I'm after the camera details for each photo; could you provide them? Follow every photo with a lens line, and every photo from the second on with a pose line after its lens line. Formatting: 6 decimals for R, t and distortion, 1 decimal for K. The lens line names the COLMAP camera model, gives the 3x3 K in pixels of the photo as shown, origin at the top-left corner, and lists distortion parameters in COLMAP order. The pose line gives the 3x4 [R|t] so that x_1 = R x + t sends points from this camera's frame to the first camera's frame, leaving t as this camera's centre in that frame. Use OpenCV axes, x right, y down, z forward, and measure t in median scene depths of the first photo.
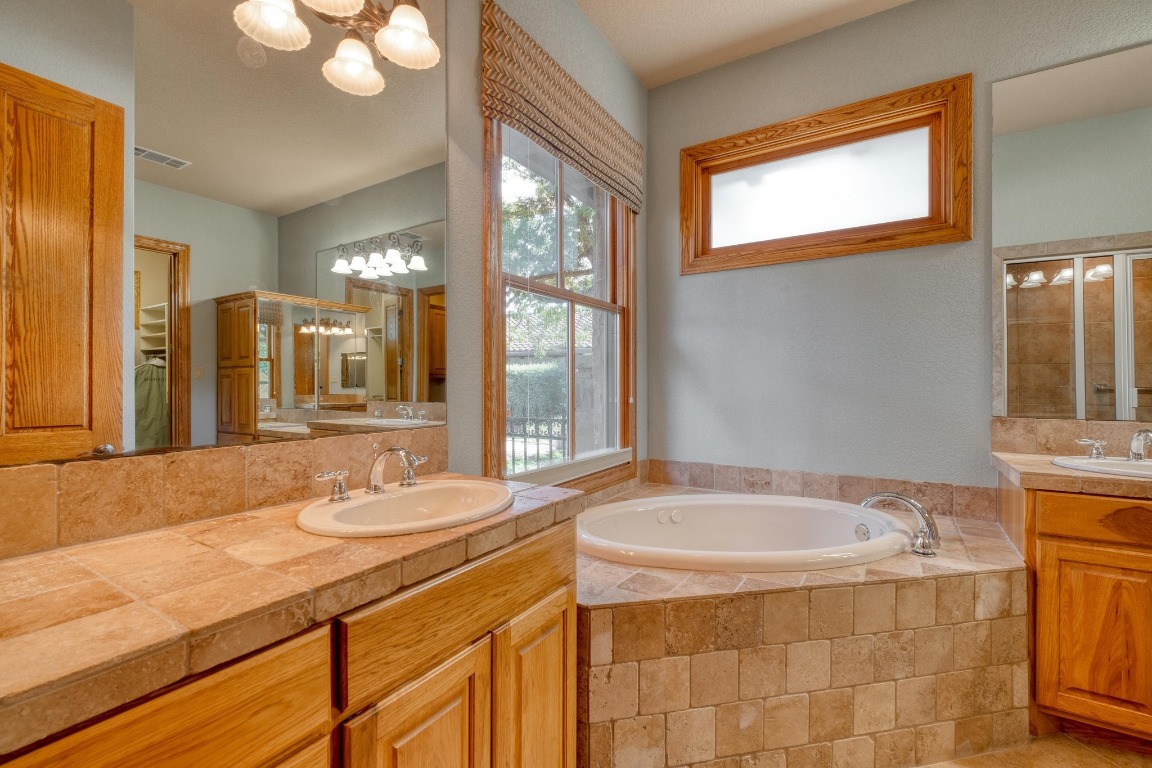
lens RADIAL K [[493.3, 0, 577.1], [0, 493.3, 380.8], [0, 0, 1]] dist [0.003086, -0.003048]
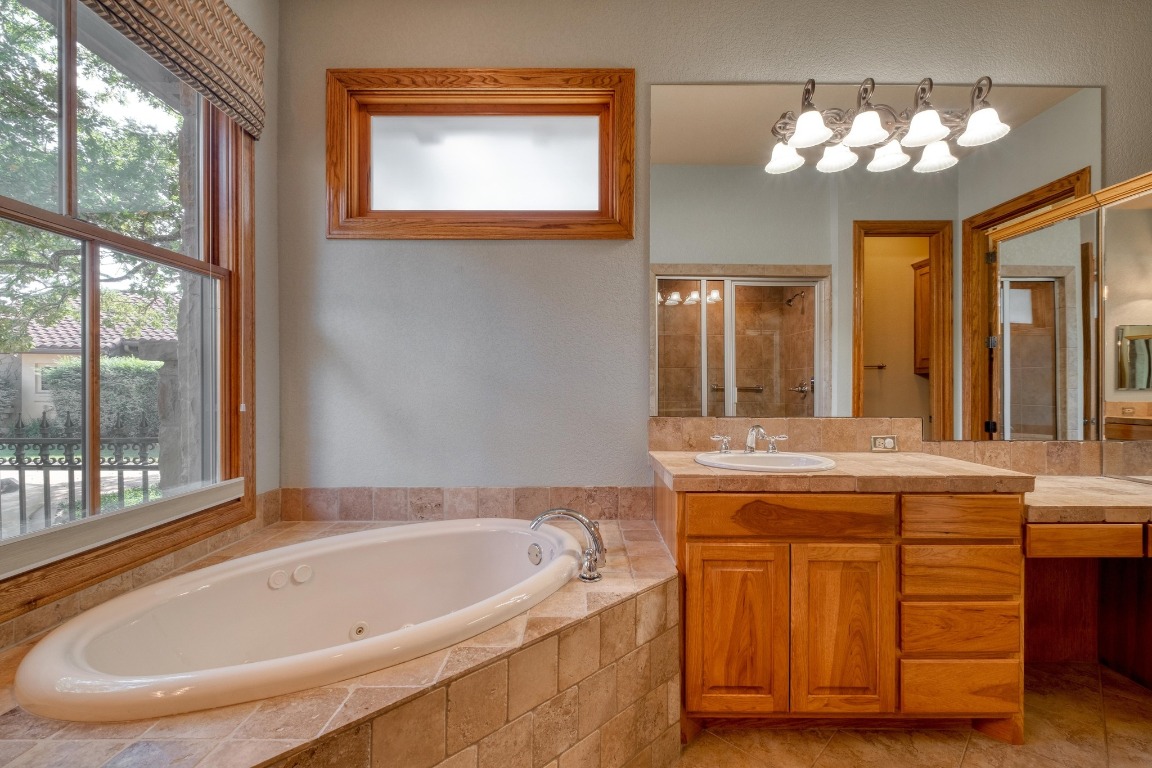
lens RADIAL K [[493.3, 0, 577.1], [0, 493.3, 380.8], [0, 0, 1]] dist [0.003086, -0.003048]
pose [[0.846618, 0.003585, 0.532188, 0.180261], [-0.002450, 0.999993, -0.002839, 0.002770], [-0.532195, 0.001100, 0.846621, 0.226846]]
